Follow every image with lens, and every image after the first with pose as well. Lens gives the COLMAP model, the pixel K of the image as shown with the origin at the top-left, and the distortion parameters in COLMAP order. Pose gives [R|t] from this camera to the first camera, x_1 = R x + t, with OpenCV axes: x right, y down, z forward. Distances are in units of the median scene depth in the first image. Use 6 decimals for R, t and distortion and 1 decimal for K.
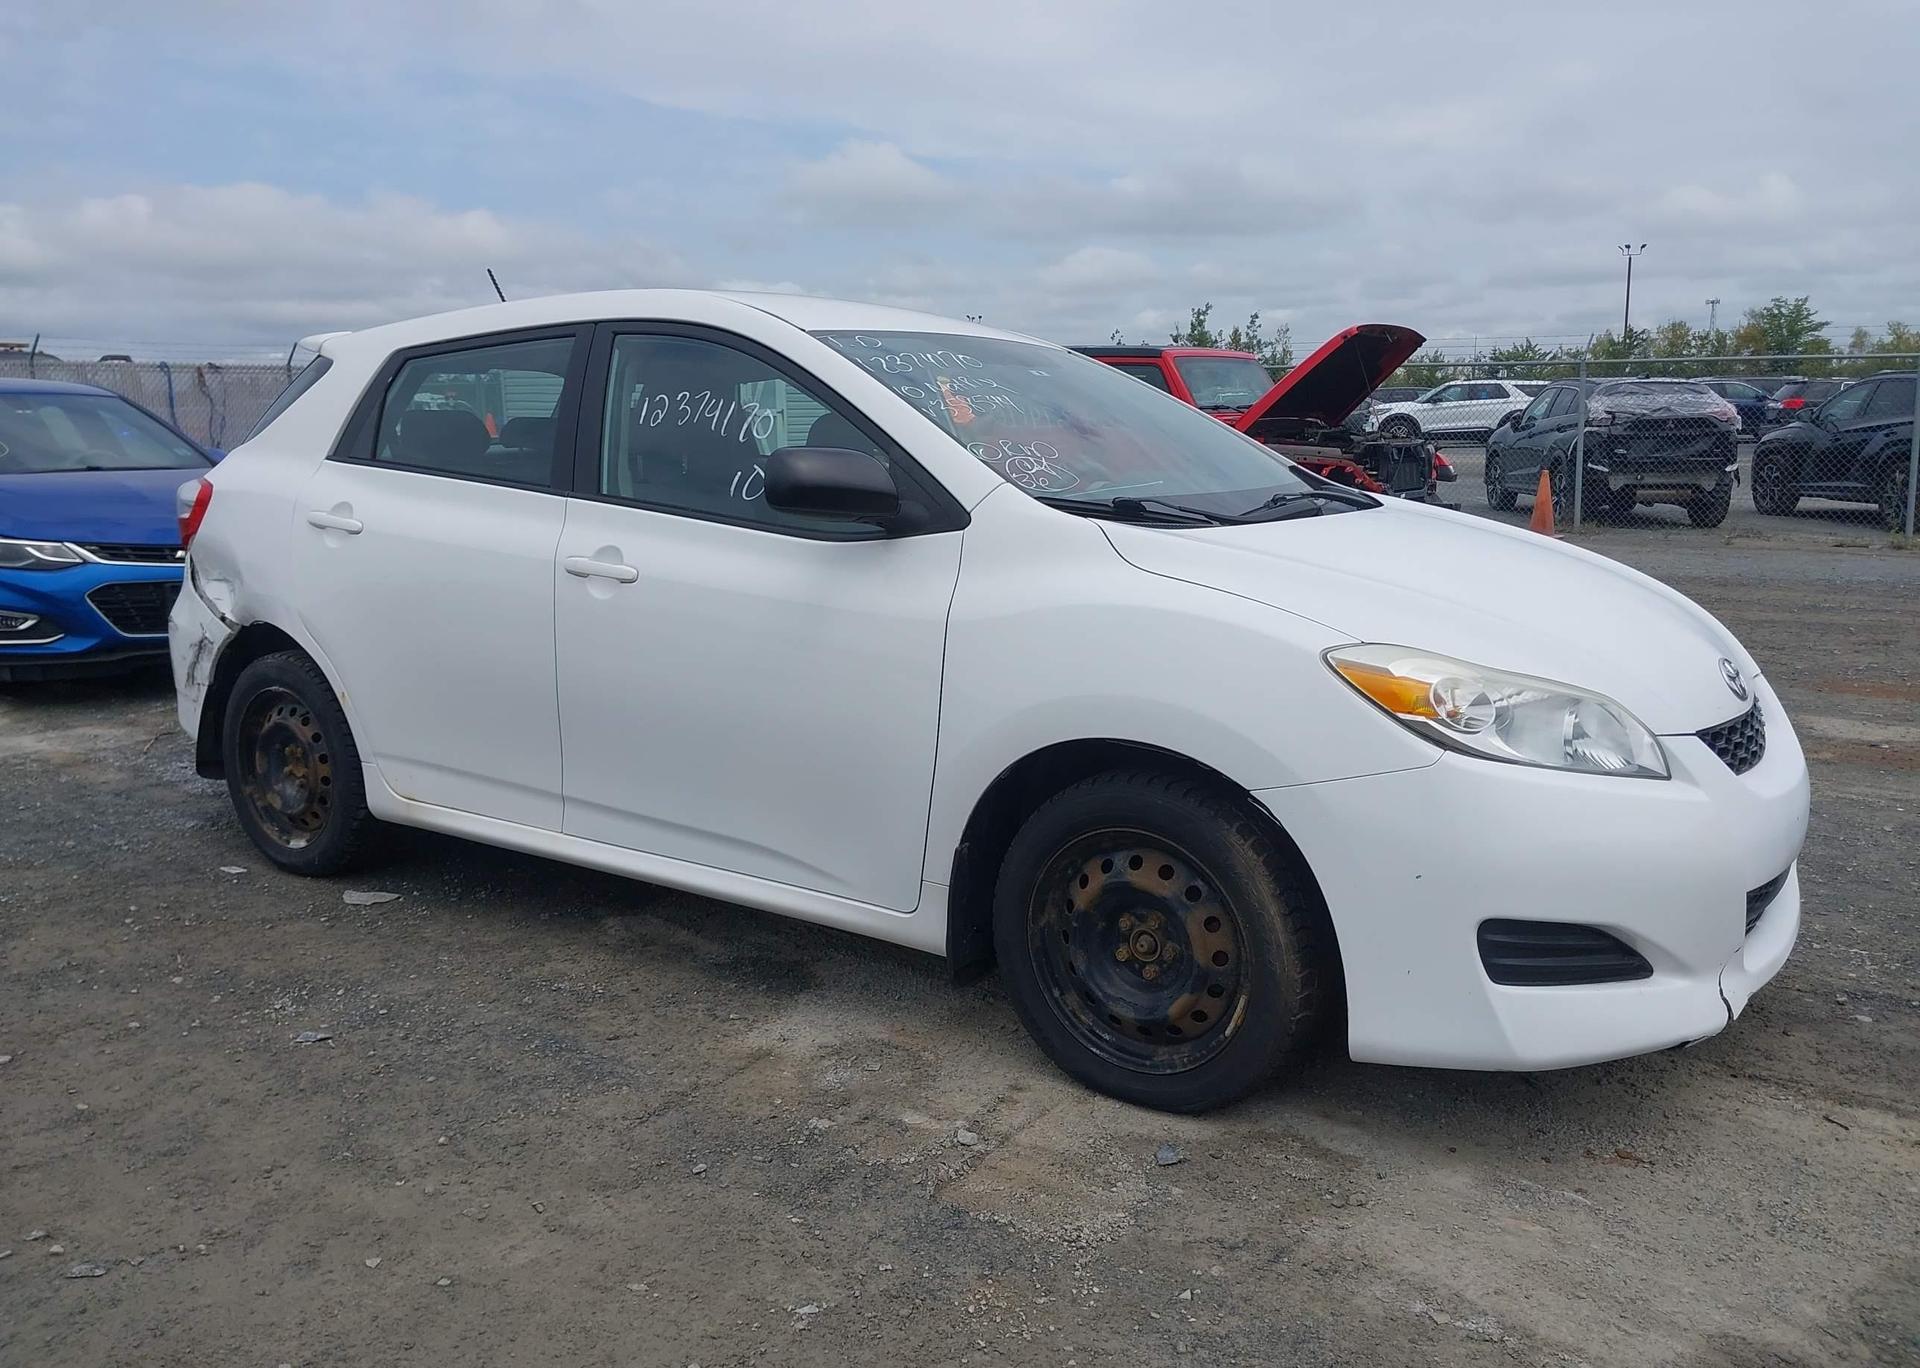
lens RADIAL K [[1454.3, 0, 968.9], [0, 1454.3, 728.6], [0, 0, 1]] dist [0.033909, -0.046099]
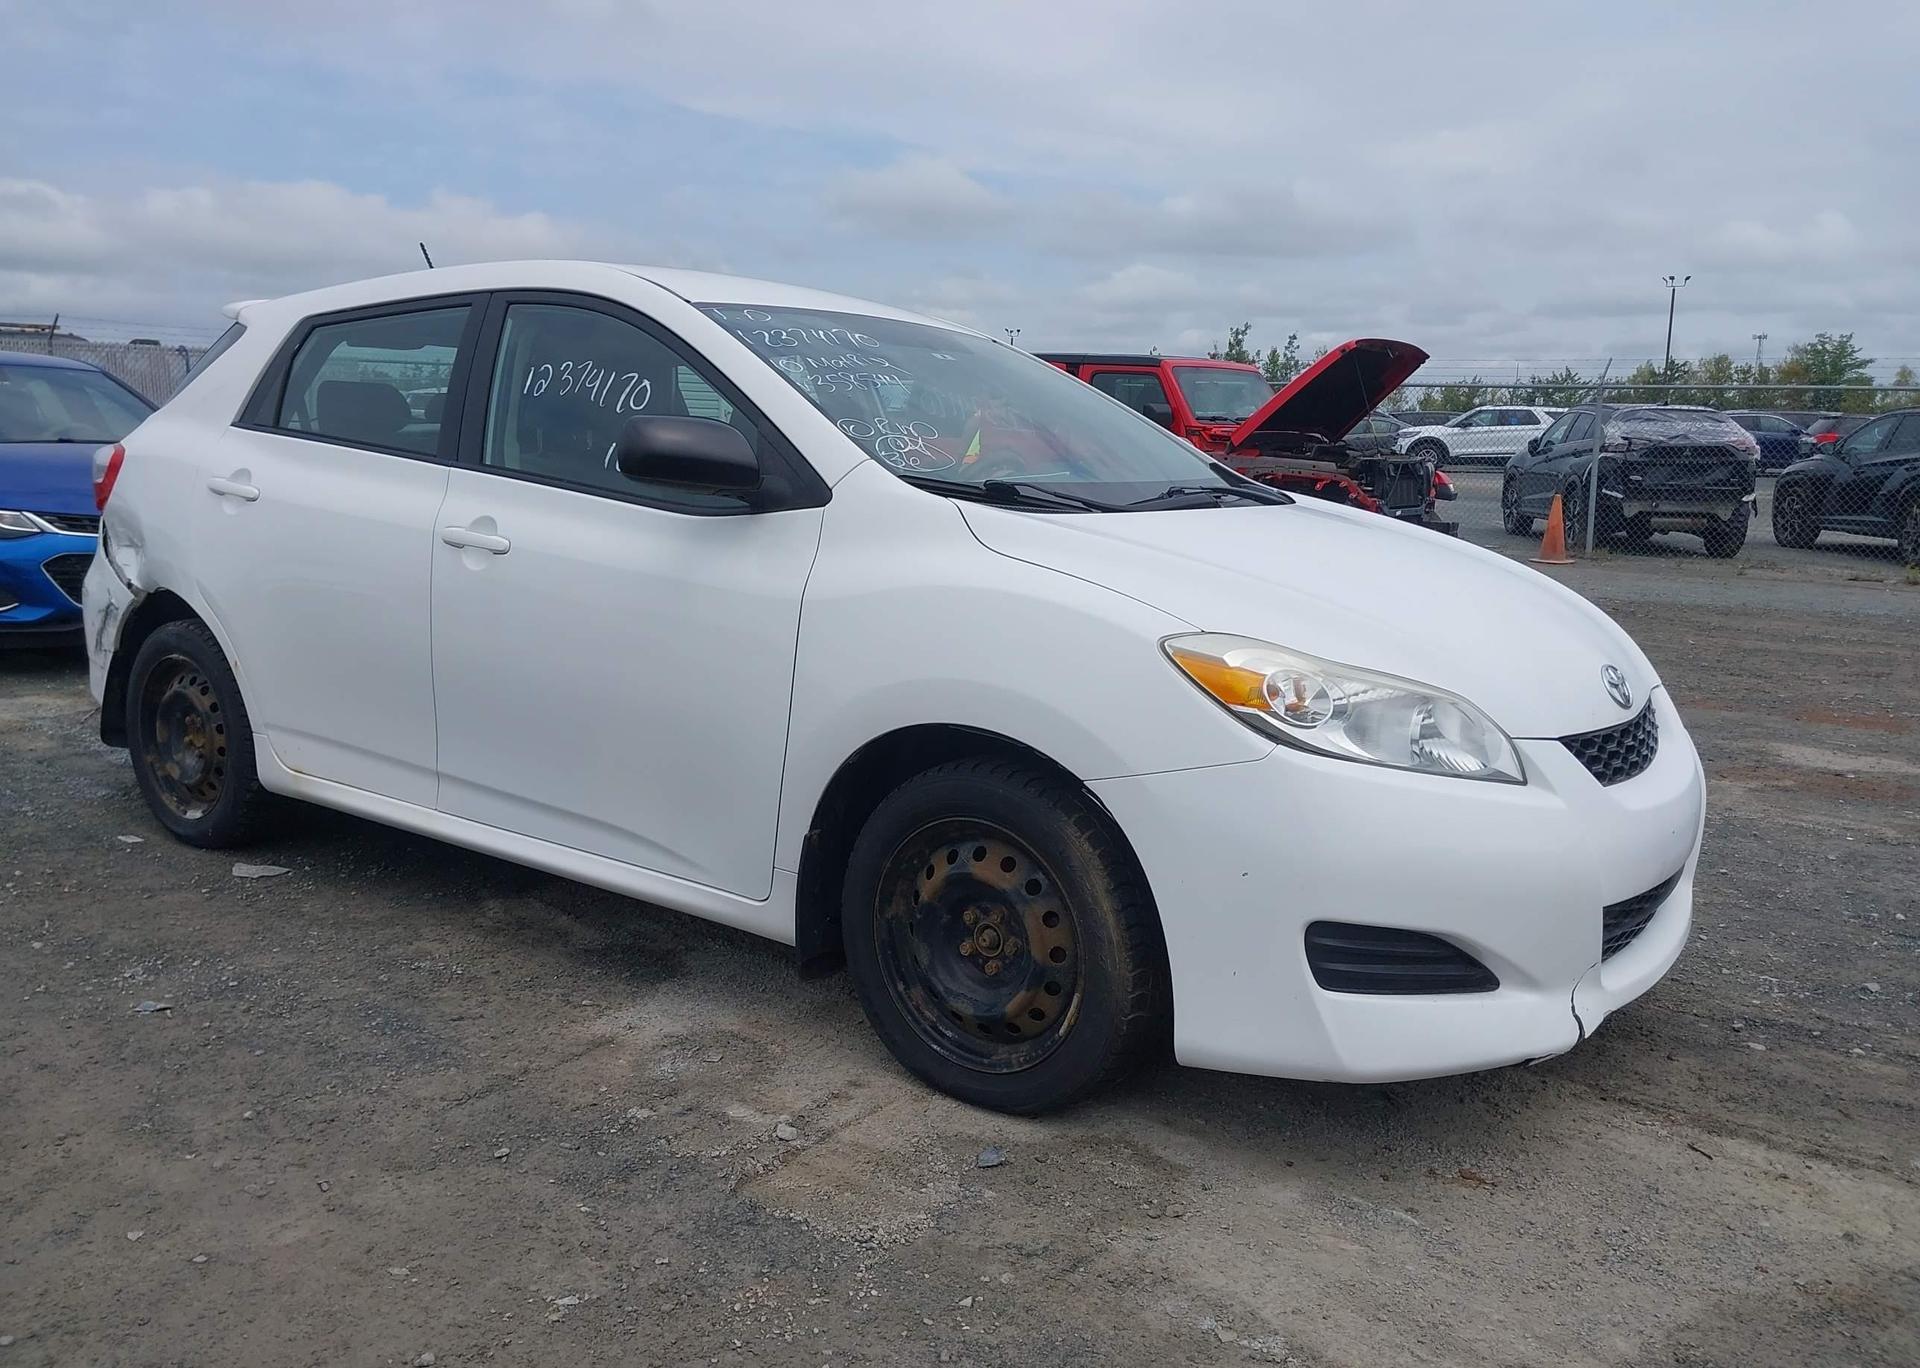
lens RADIAL K [[1454.3, 0, 968.9], [0, 1454.3, 728.6], [0, 0, 1]] dist [0.033909, -0.046099]
pose [[0.999308, 0.033317, -0.016536, 0.111822], [-0.033442, 0.999414, -0.007300, 0.014988], [0.016284, 0.007848, 0.999837, 0.031552]]
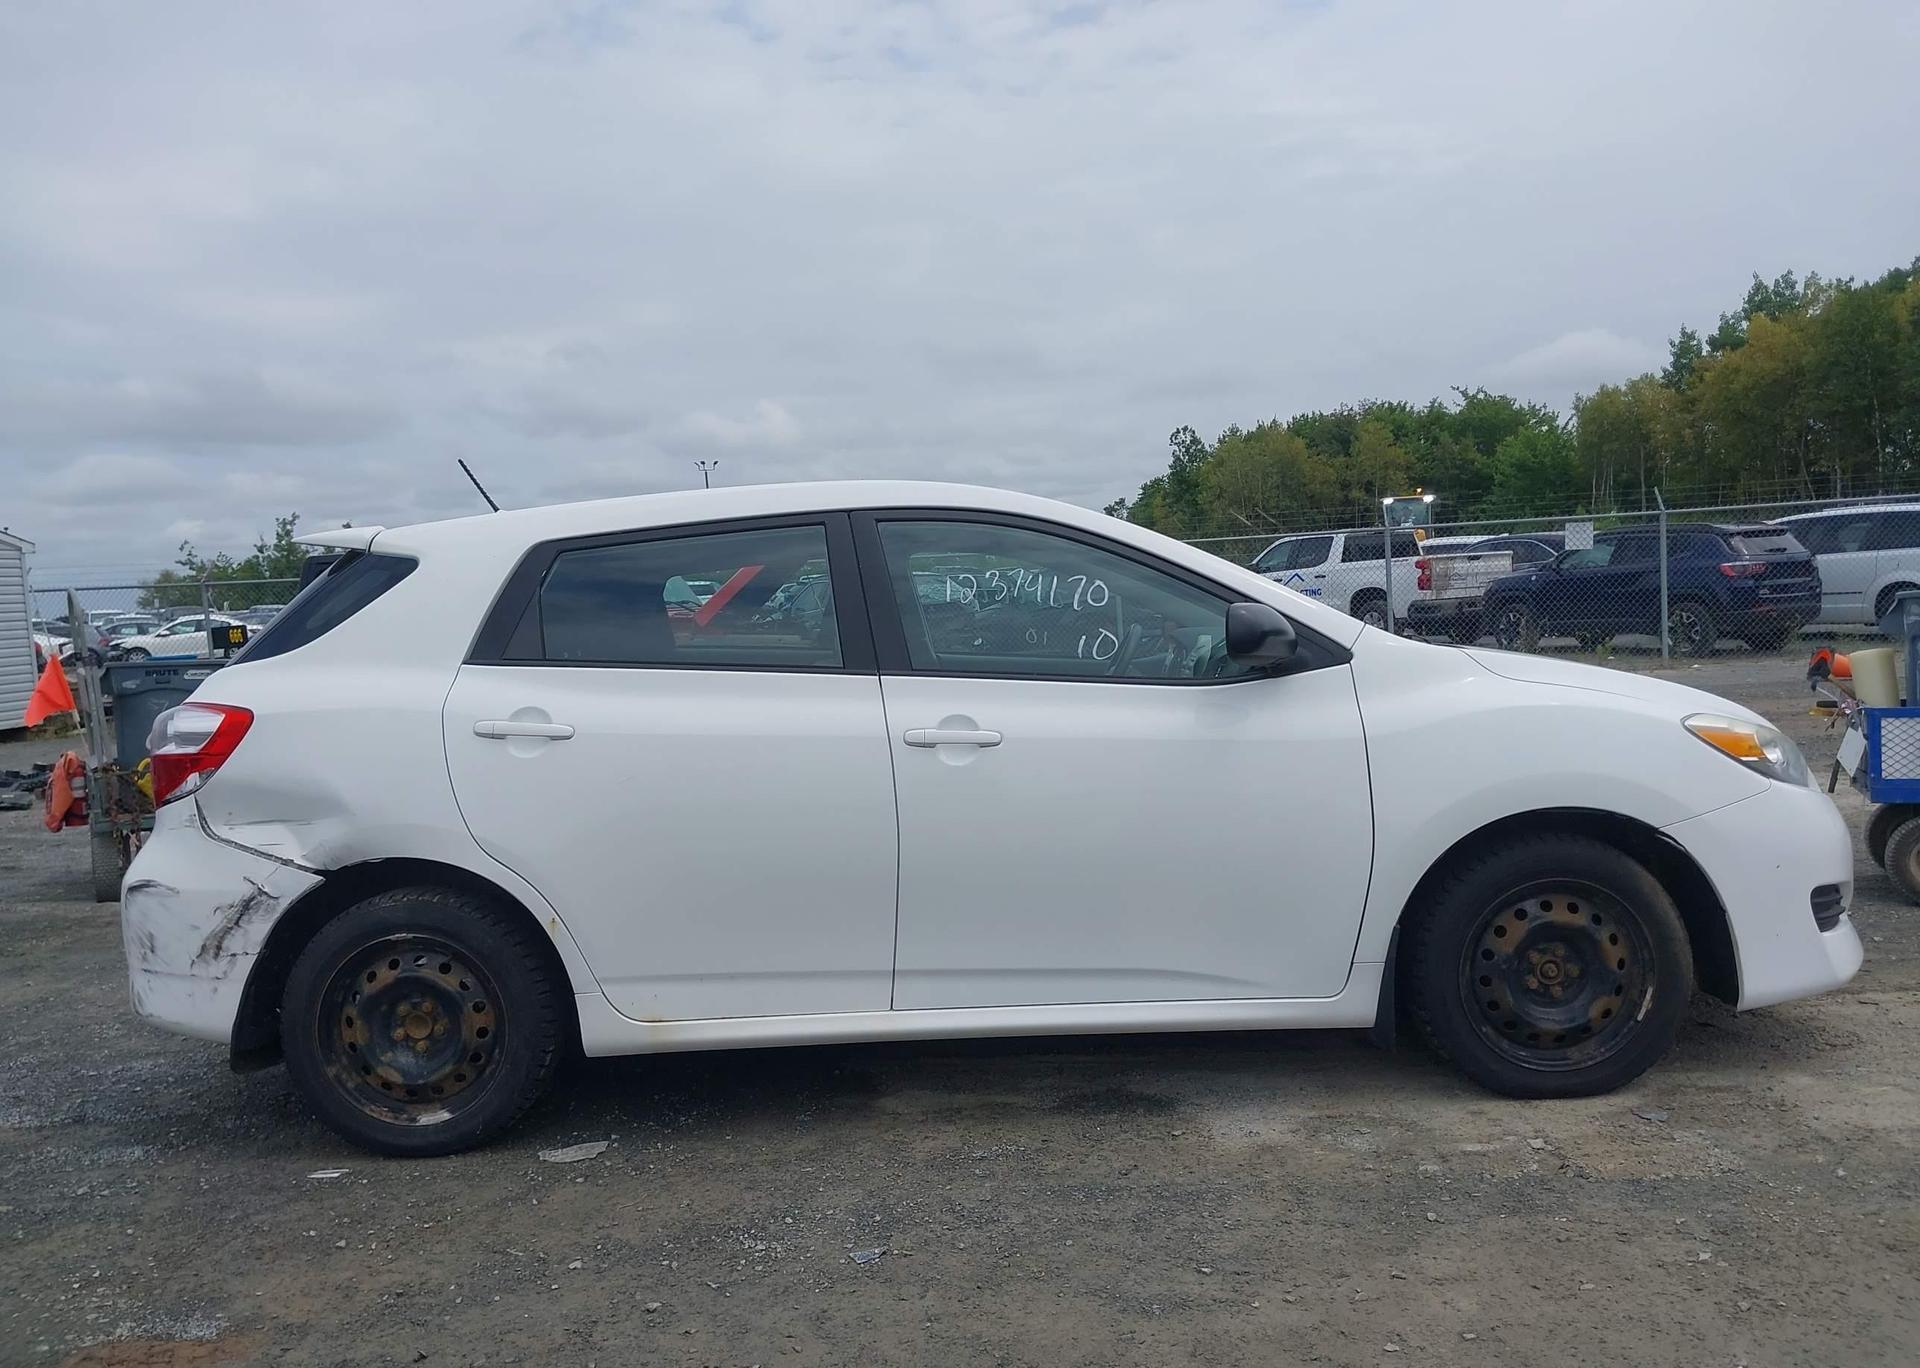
lens RADIAL K [[1454.3, 0, 968.9], [0, 1454.3, 728.6], [0, 0, 1]] dist [0.033909, -0.046099]
pose [[0.837231, -0.086574, 0.539953, -0.914667], [0.158985, 0.983274, -0.088863, -0.025541], [-0.523228, 0.160243, 0.836991, 0.147295]]
